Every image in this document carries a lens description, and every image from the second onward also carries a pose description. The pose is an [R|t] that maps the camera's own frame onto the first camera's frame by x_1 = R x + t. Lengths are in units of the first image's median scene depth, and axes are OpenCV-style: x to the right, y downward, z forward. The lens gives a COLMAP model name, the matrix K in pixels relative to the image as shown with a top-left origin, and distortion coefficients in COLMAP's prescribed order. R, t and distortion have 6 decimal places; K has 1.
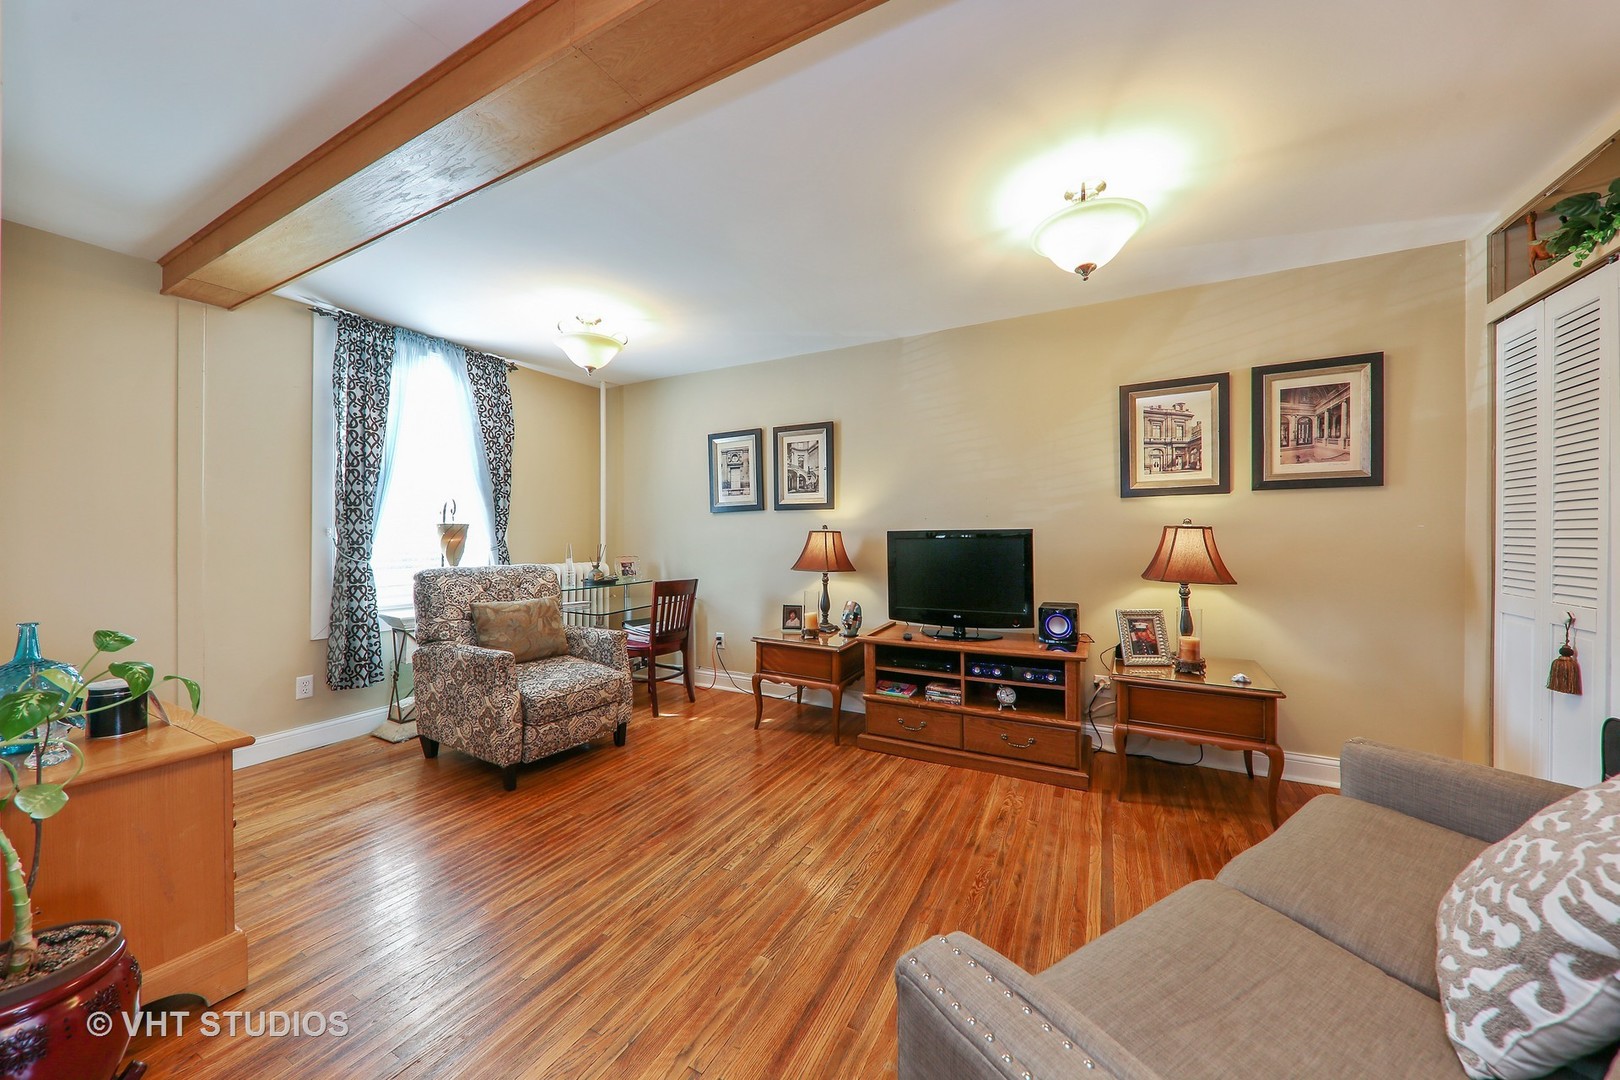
lens RADIAL K [[564.1, 0, 806.1], [0, 564.1, 536.6], [0, 0, 1]] dist [0.001520, -0.000020]
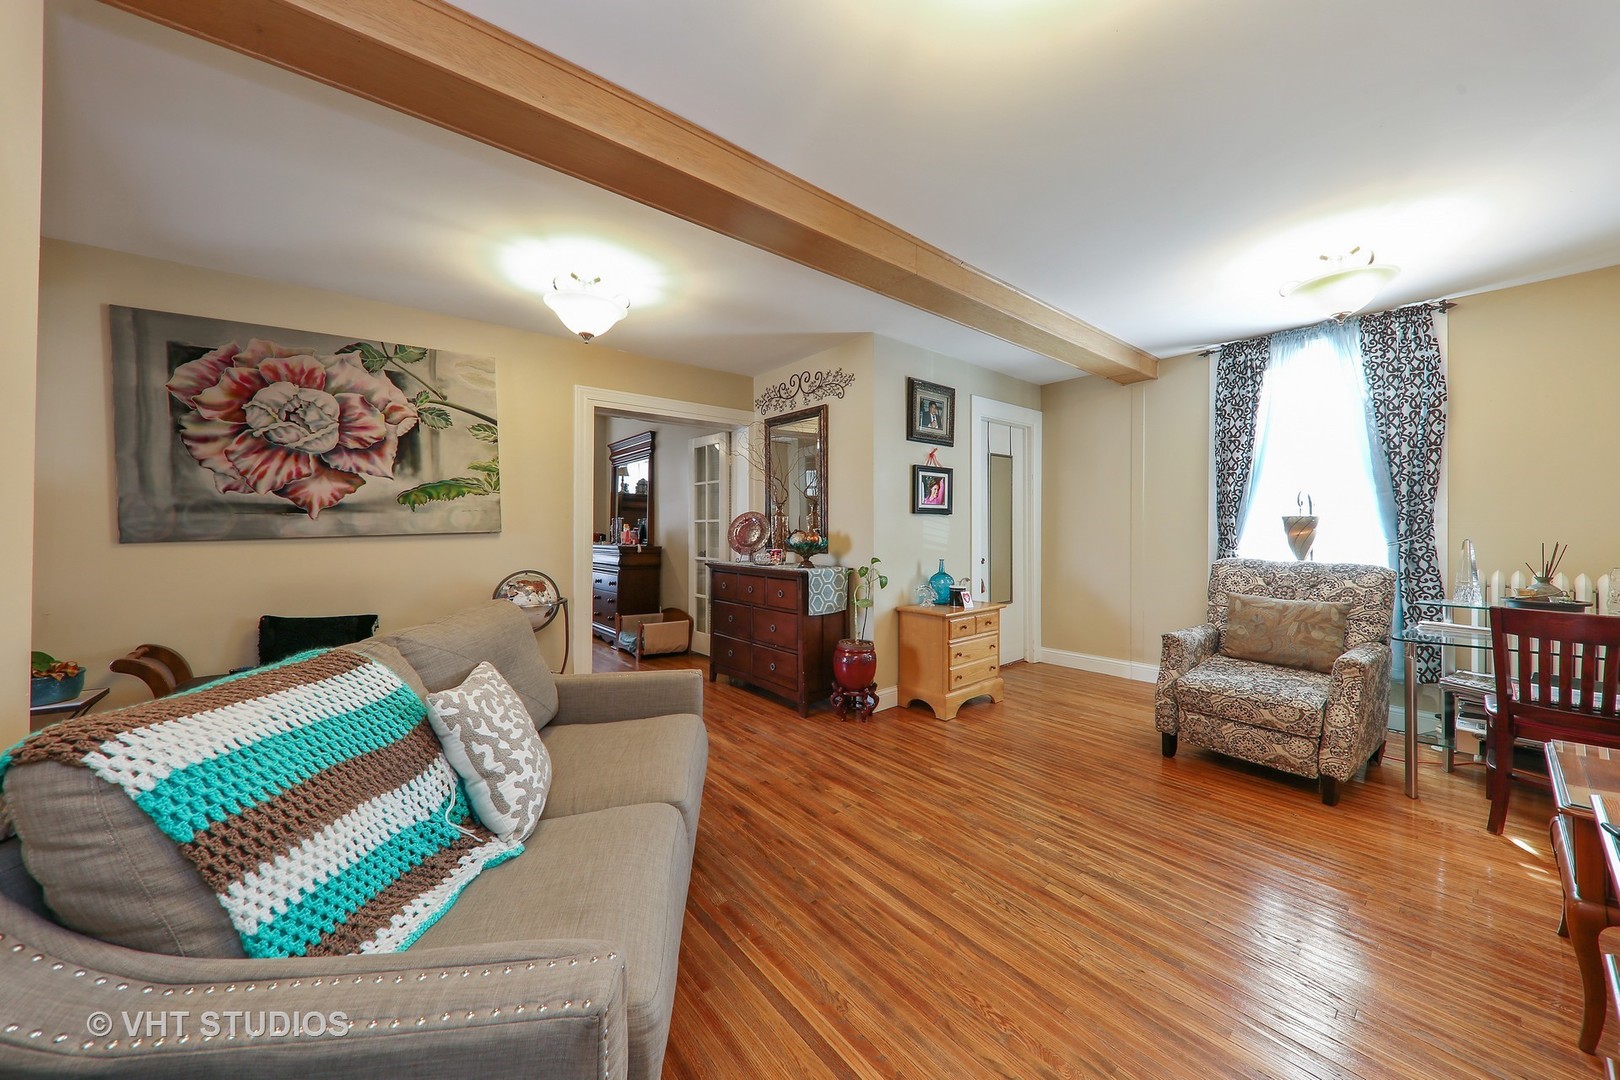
lens RADIAL K [[564.1, 0, 811.0], [0, 564.1, 528.6], [0, 0, 1]] dist [0.001520, -0.000020]
pose [[-0.391602, 0.008460, -0.920096, 0.671514], [0.002794, 0.999964, 0.008006, -0.012688], [0.920130, 0.000565, -0.391612, 0.672276]]
